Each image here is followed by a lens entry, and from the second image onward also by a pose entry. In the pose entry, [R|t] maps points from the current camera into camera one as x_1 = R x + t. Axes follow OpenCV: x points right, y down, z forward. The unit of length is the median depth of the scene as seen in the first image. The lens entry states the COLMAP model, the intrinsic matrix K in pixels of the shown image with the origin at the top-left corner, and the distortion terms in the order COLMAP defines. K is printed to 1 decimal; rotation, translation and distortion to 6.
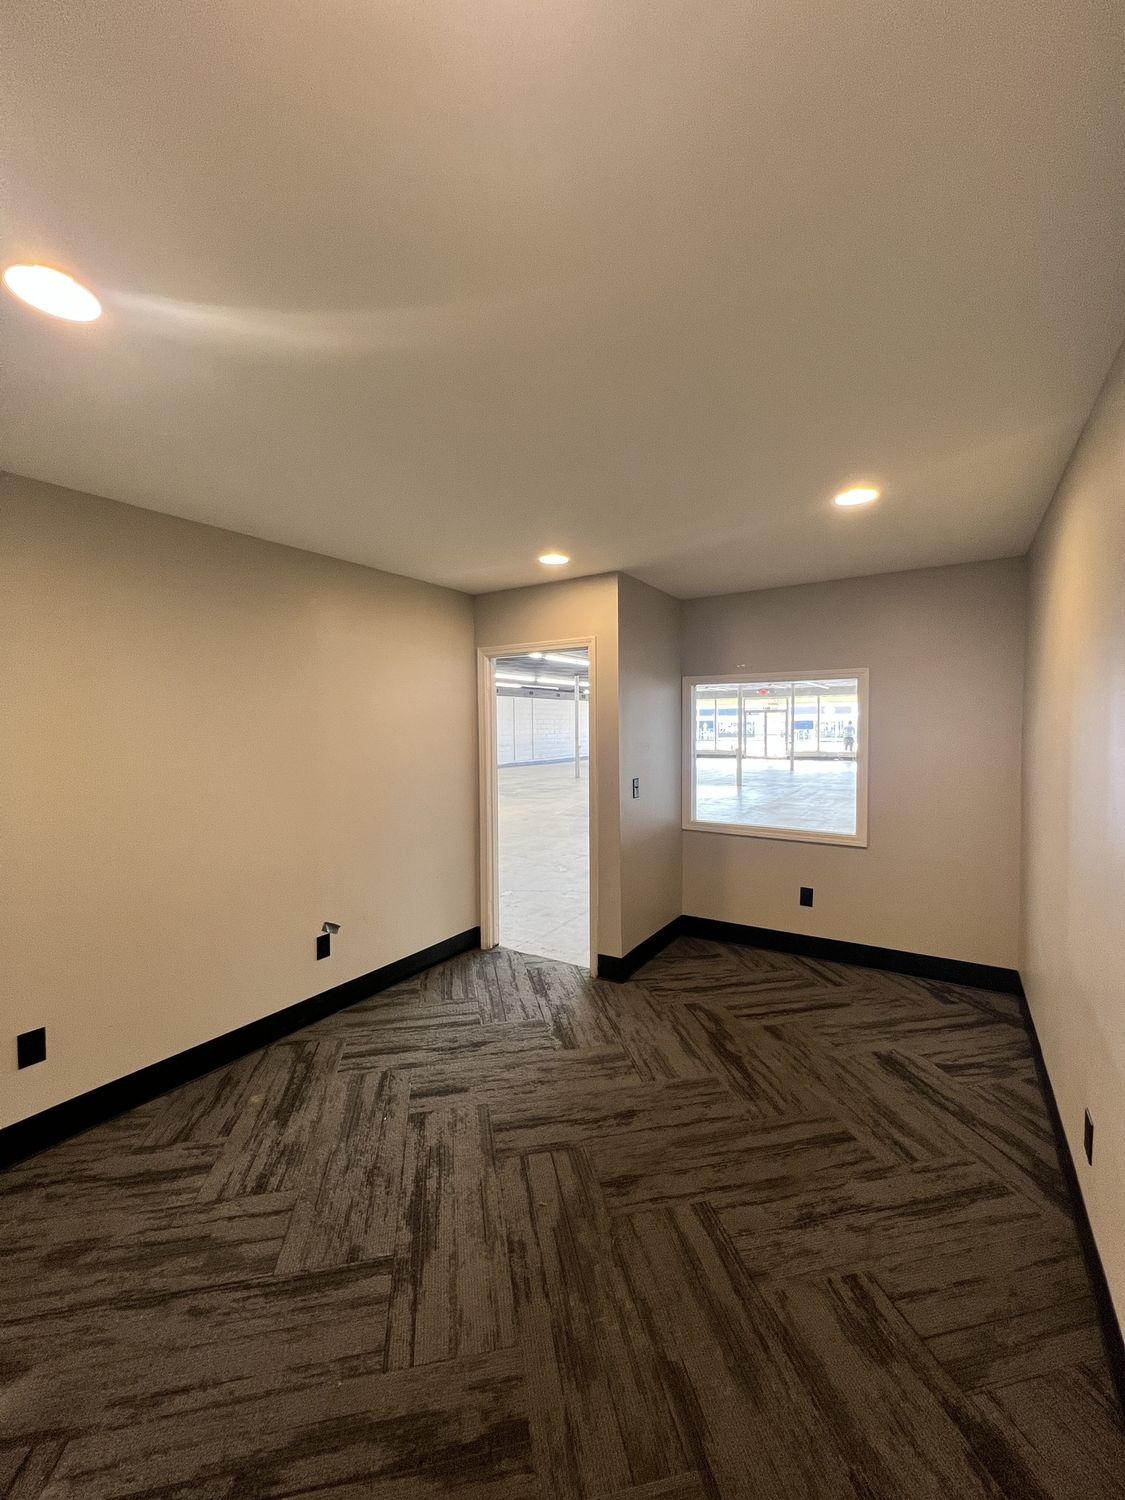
lens RADIAL K [[599.5, 0, 562.5], [0, 599.5, 750.0], [0, 0, 1]] dist [-0.001115, -0.000140]
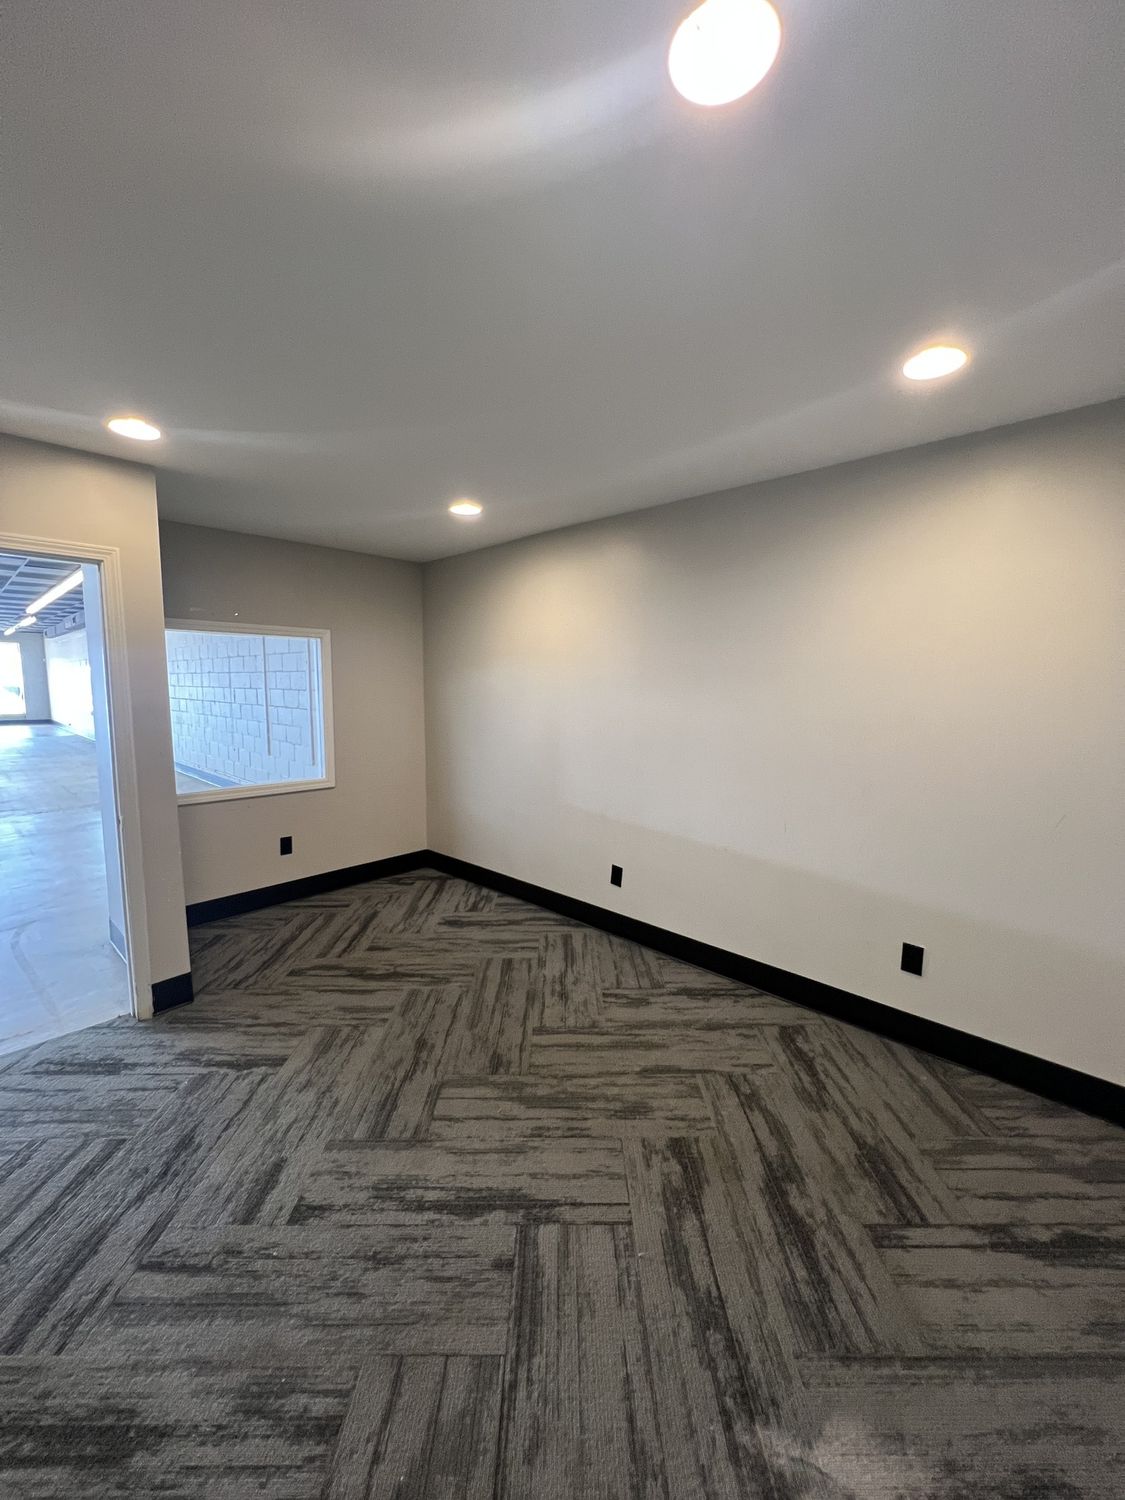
lens RADIAL K [[599.5, 0, 562.5], [0, 599.5, 750.0], [0, 0, 1]] dist [-0.001115, -0.000140]
pose [[0.187636, -0.100453, 0.977088, -0.859531], [0.030062, 0.994878, 0.096509, -0.012787], [-0.981779, 0.011265, 0.189695, 0.552265]]
